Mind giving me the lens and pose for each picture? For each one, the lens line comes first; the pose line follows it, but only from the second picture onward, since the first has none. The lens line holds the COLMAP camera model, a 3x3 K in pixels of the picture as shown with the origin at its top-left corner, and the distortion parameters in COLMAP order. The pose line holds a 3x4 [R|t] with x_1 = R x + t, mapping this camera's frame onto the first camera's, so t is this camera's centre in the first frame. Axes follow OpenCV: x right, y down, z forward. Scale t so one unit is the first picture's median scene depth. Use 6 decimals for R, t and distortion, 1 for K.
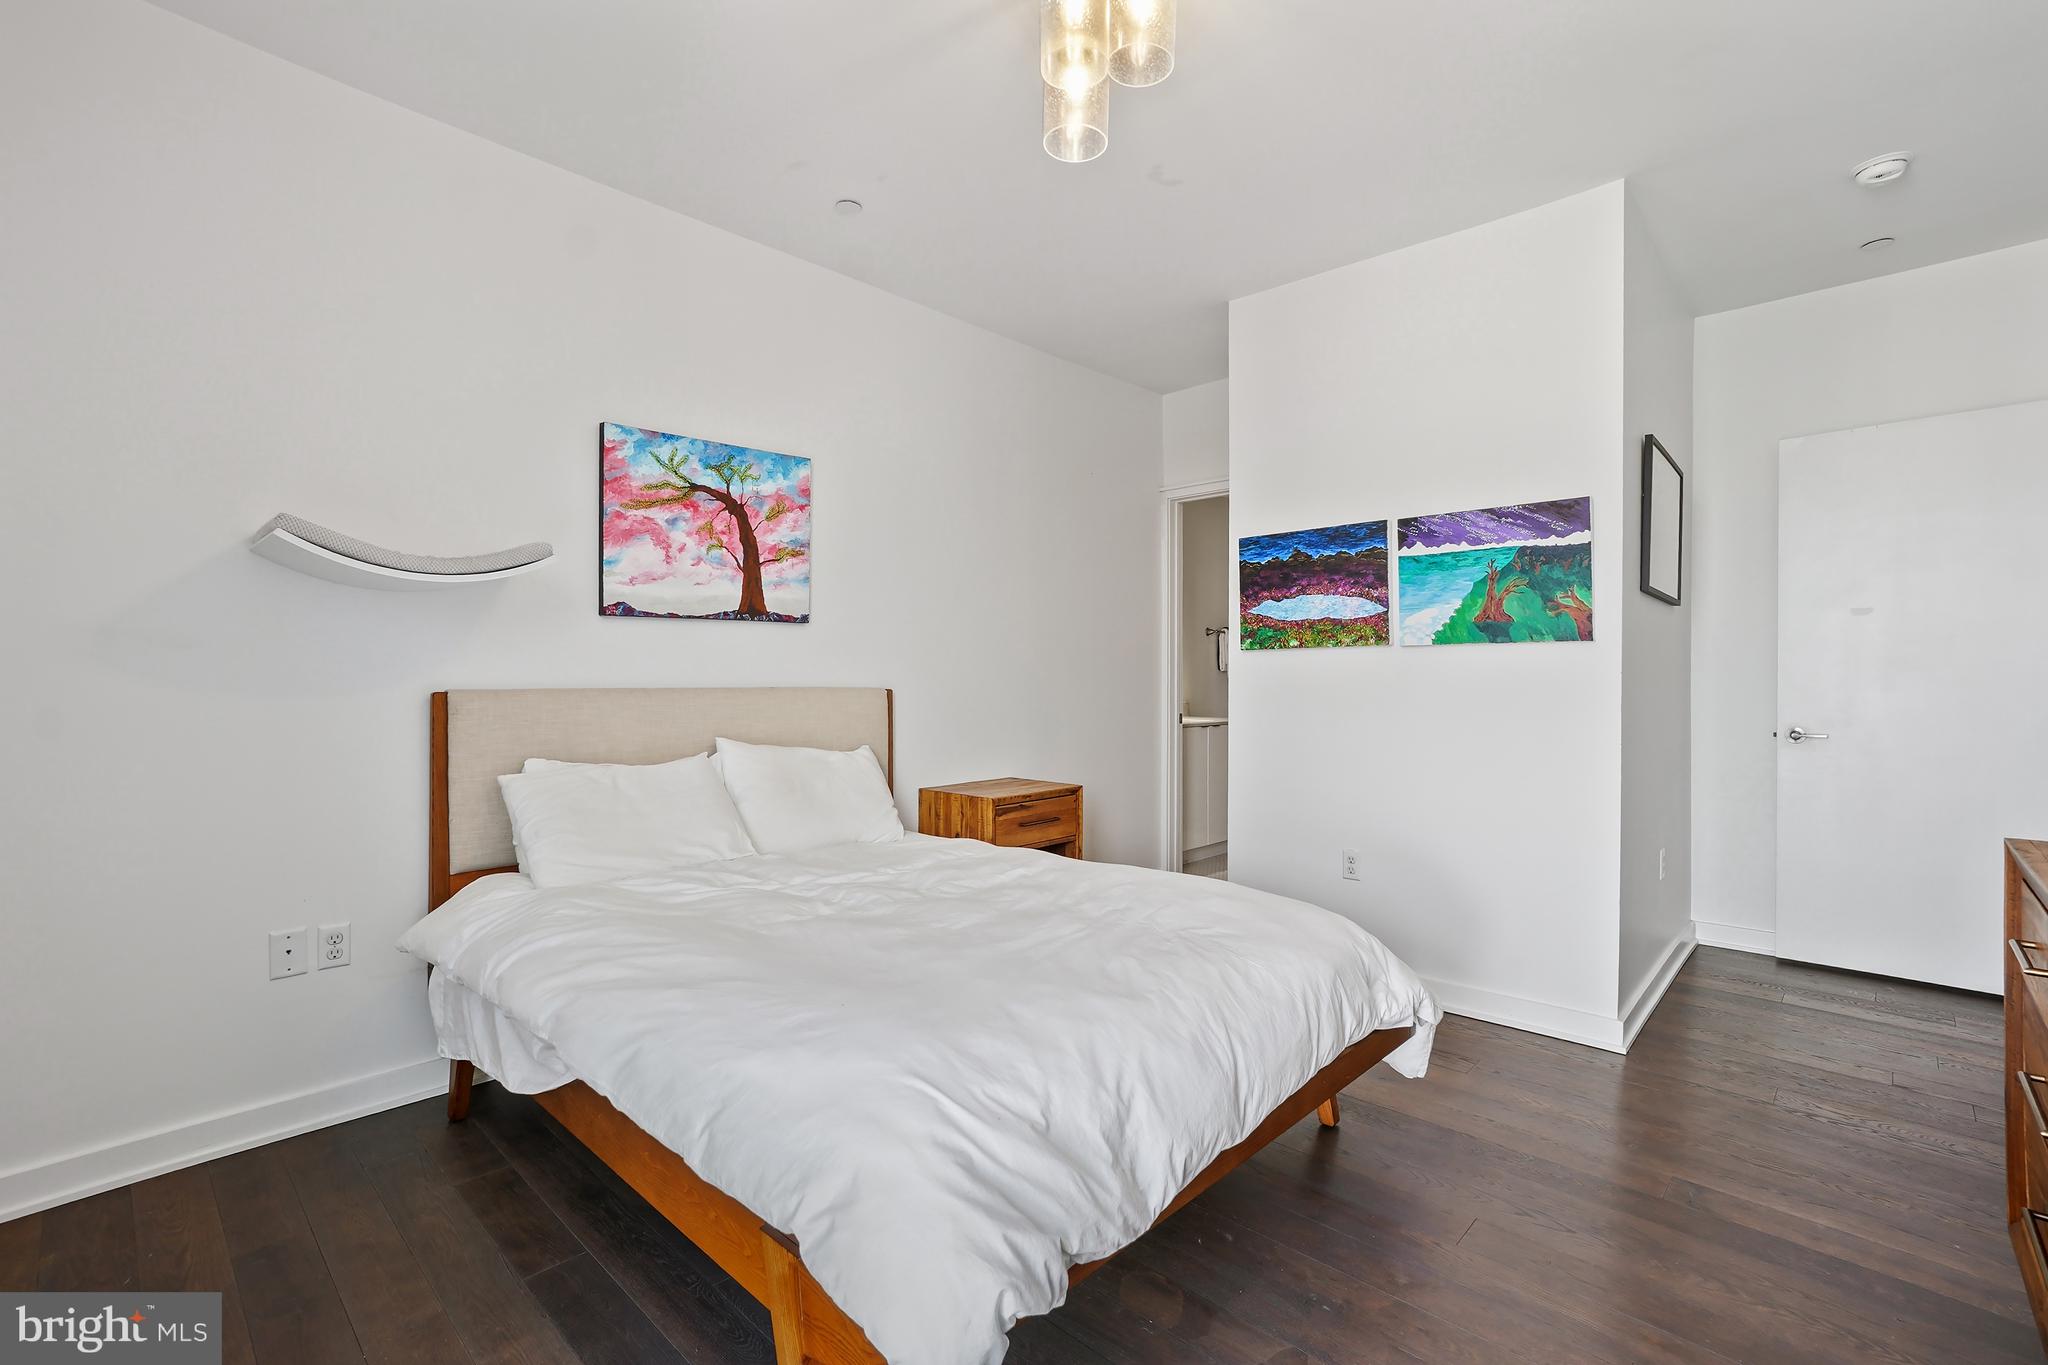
lens RADIAL K [[886.3, 0, 1009.1], [0, 886.3, 686.0], [0, 0, 1]] dist [-0.055343, 0.020186]
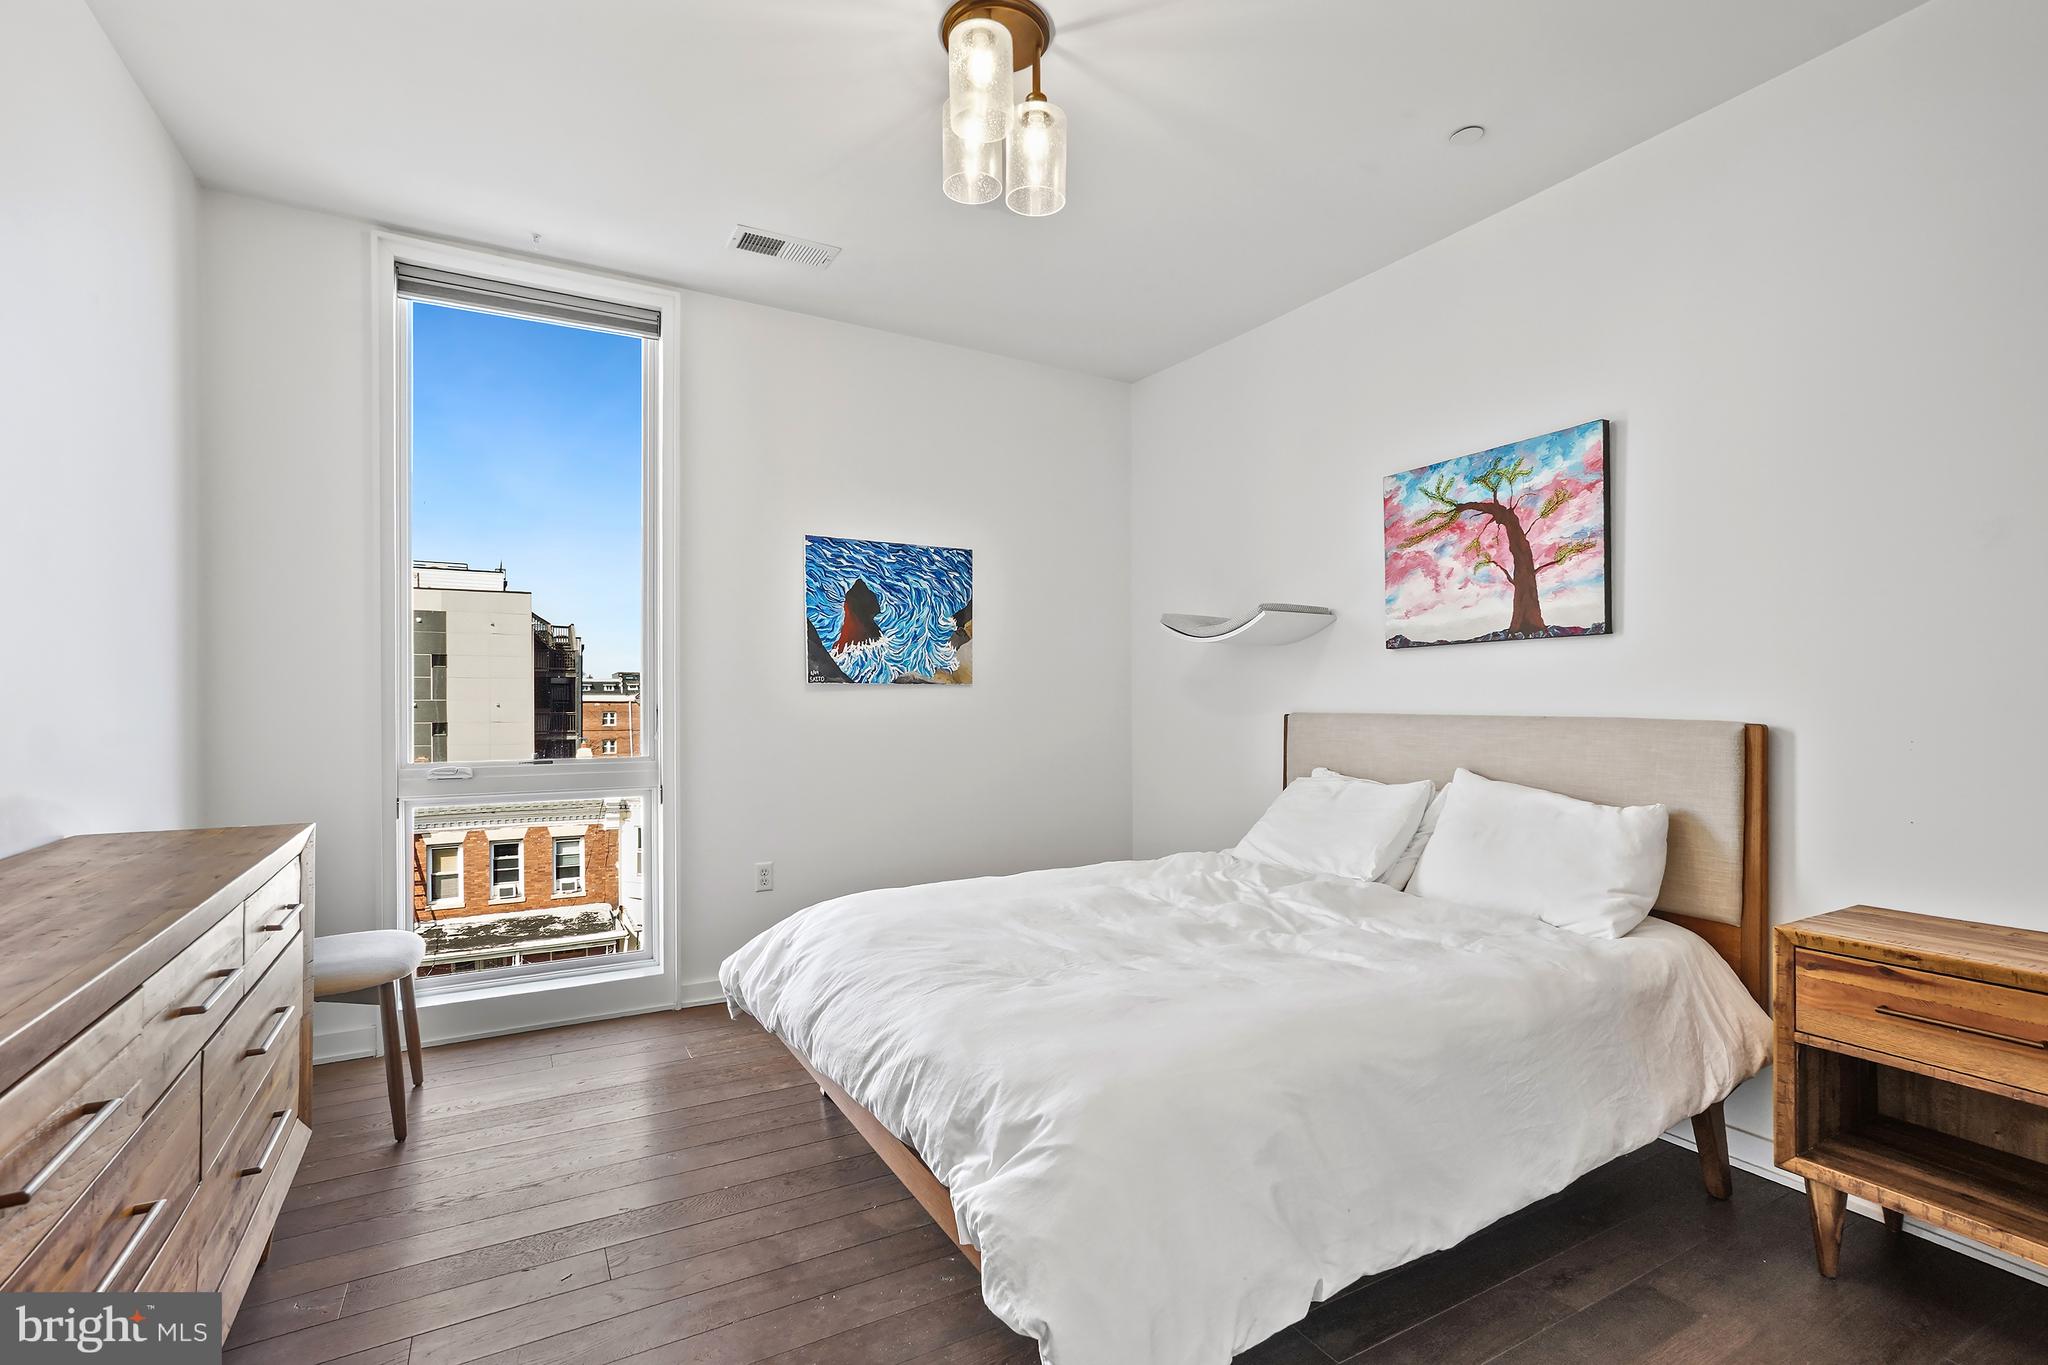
lens RADIAL K [[886.3, 0, 1009.1], [0, 886.3, 686.0], [0, 0, 1]] dist [-0.055343, 0.020186]
pose [[-0.258049, -0.024232, -0.965828, 0.676269], [-0.017183, 0.999642, -0.020489, -0.002116], [0.965979, 0.011309, -0.258373, 0.753434]]
